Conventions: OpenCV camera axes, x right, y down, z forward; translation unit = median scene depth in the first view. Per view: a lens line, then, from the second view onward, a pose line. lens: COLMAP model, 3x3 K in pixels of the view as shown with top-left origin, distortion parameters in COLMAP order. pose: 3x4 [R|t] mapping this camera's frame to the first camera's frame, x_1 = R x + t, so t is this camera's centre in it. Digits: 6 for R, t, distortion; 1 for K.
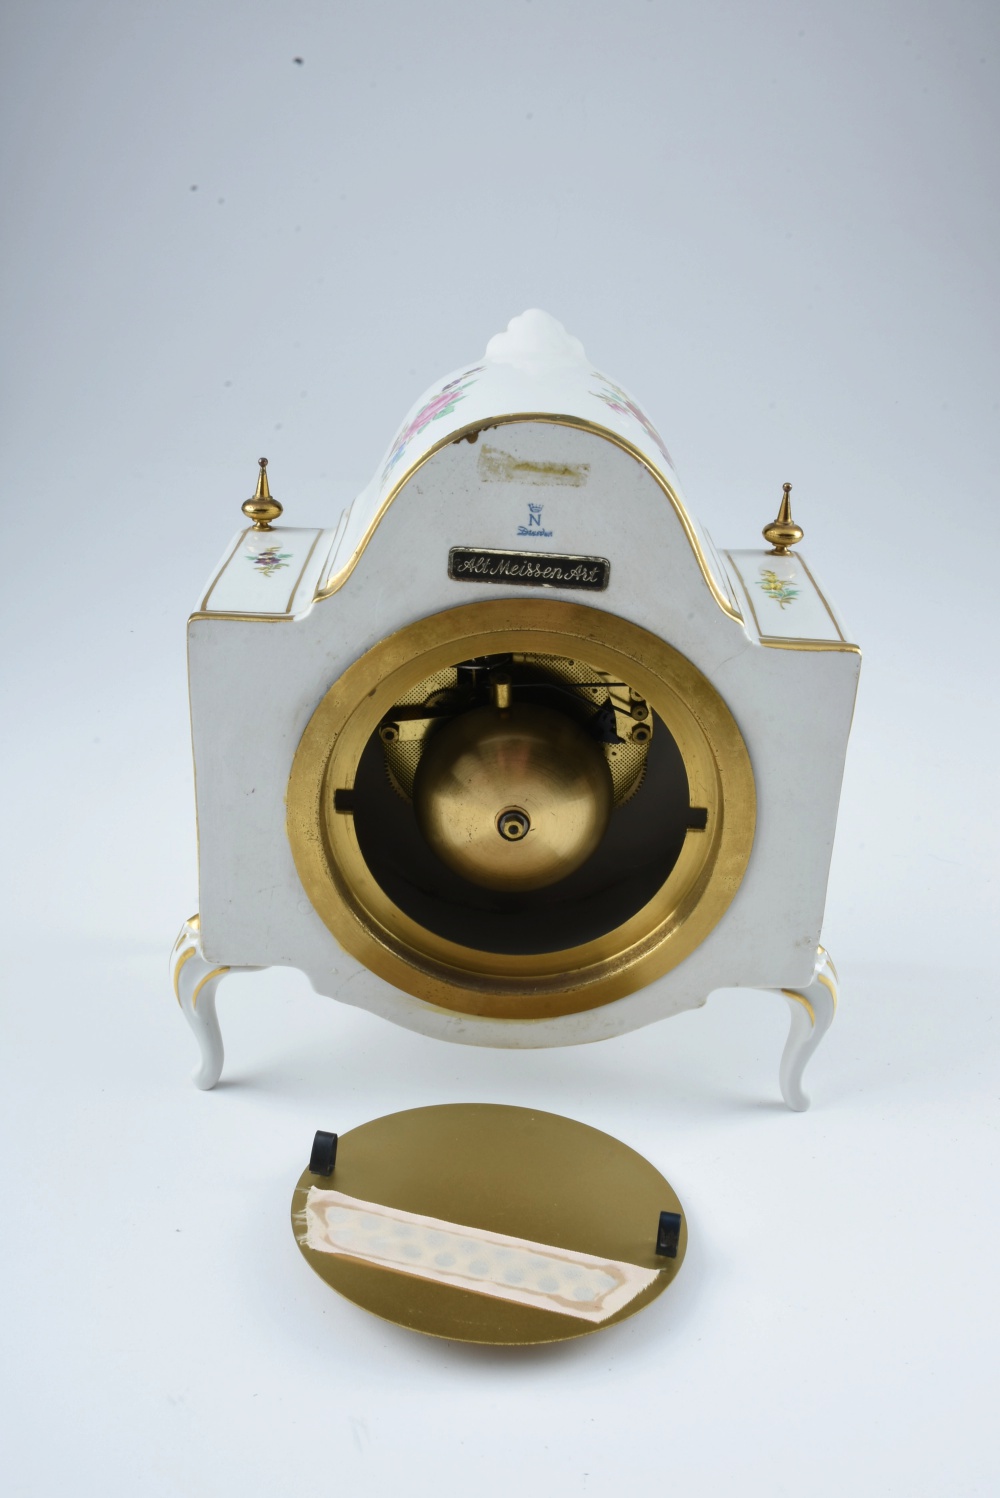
lens RADIAL K [[1510.2, 0, 493.9], [0, 1510.2, 745.9], [0, 0, 1]] dist [0.009419, 0.000000]
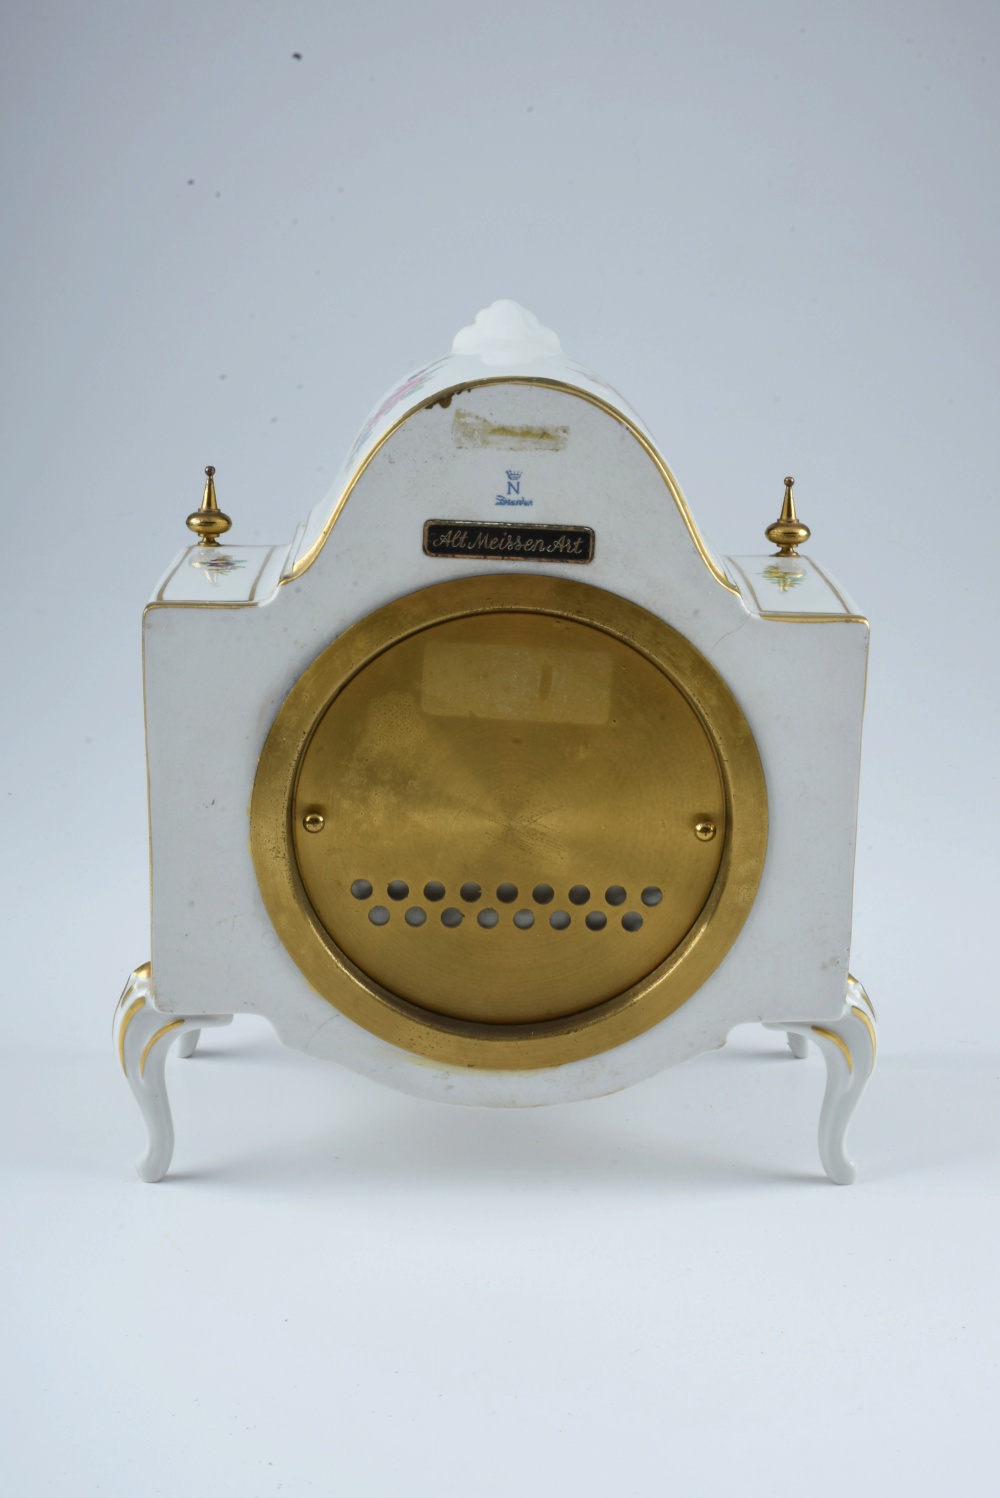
lens RADIAL K [[2211.2, 0, 501.5], [0, 2211.2, 750.6], [0, 0, 1]] dist [-0.020065, 0.000000]
pose [[0.999182, -0.031402, 0.025483, -0.018744], [0.034944, 0.987581, -0.153174, 0.200970], [-0.020357, 0.153939, 0.987871, -0.306510]]
